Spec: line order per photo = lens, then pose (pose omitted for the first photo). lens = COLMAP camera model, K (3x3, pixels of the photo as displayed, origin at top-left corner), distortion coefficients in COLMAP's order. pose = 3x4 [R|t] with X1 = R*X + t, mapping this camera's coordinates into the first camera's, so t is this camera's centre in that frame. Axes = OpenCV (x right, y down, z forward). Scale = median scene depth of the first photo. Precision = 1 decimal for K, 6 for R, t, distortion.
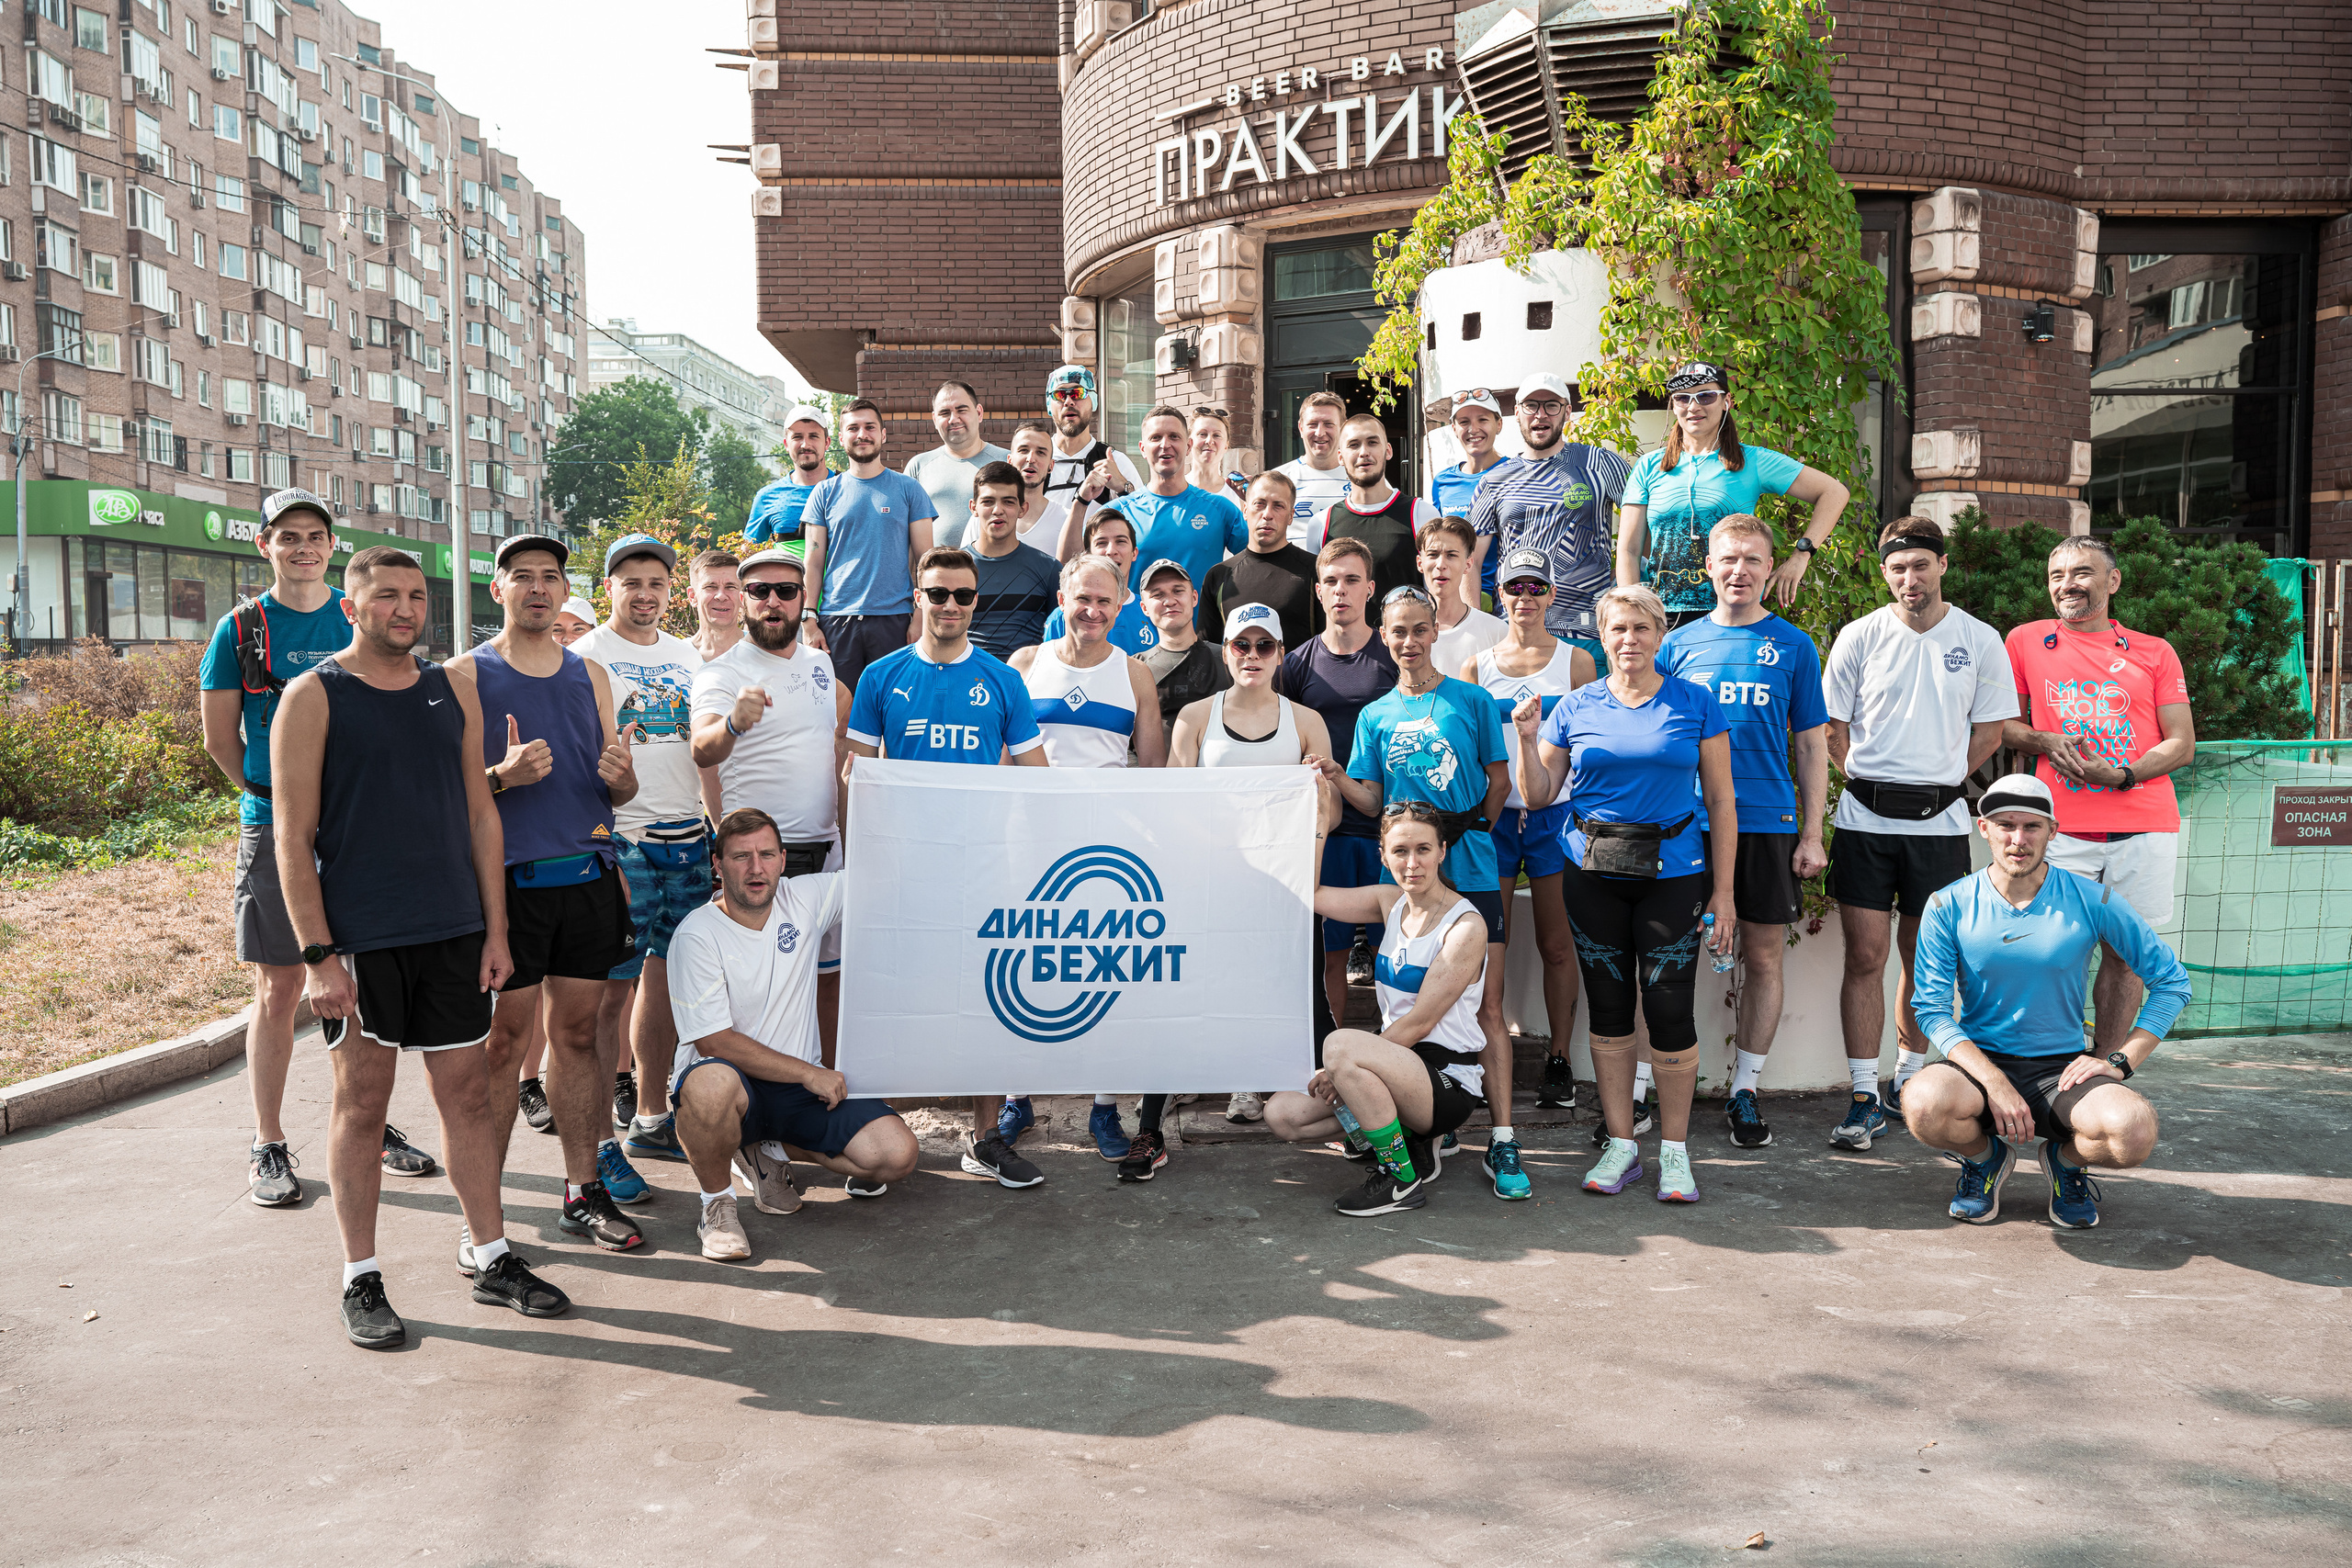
lens RADIAL K [[2091.7, 0, 1178.1], [0, 2091.7, 784.5], [0, 0, 1]] dist [0.006245, 0.002899]
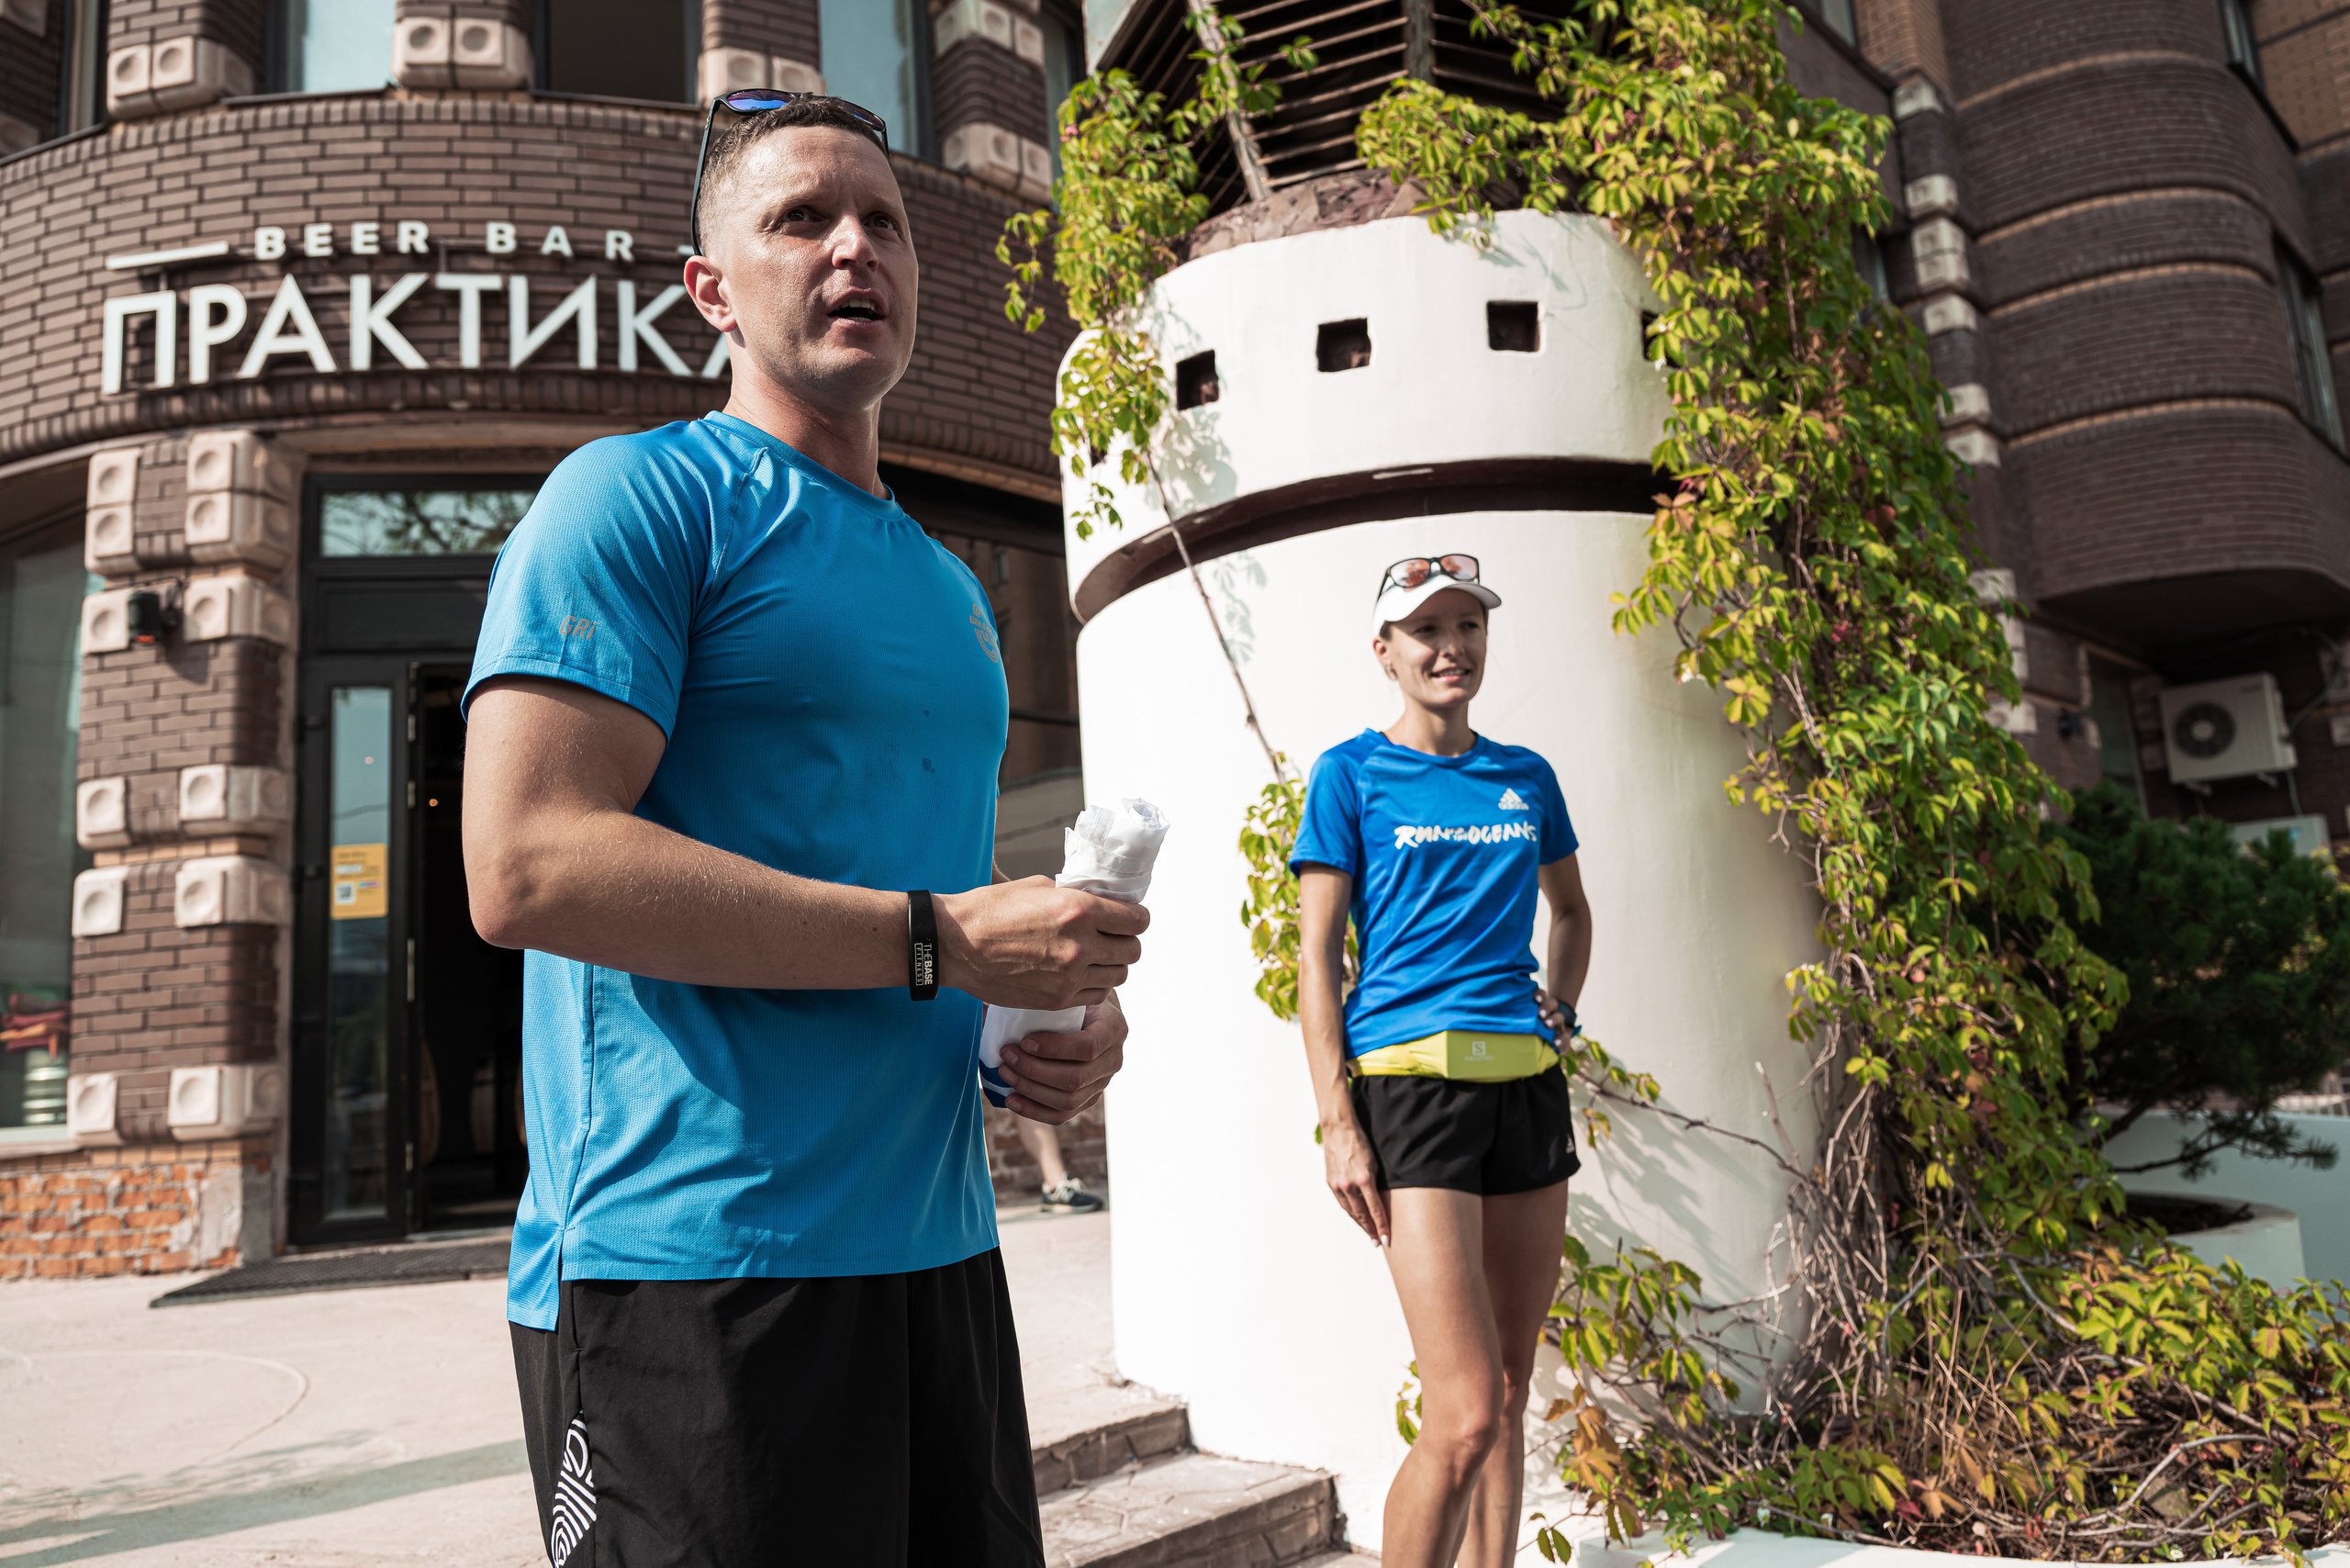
lens RADIAL K [[1611.0, 0, 1174.0], [0, 1611.0, 779.7], [0, 0, 1]] dist [-0.006649, -0.002099]
pose [[0.746175, 0.064309, 0.662637, -0.086301], [0.107500, 0.970624, -0.215251, -0.025437], [-0.657014, 0.231849, 0.717342, 0.488550]]
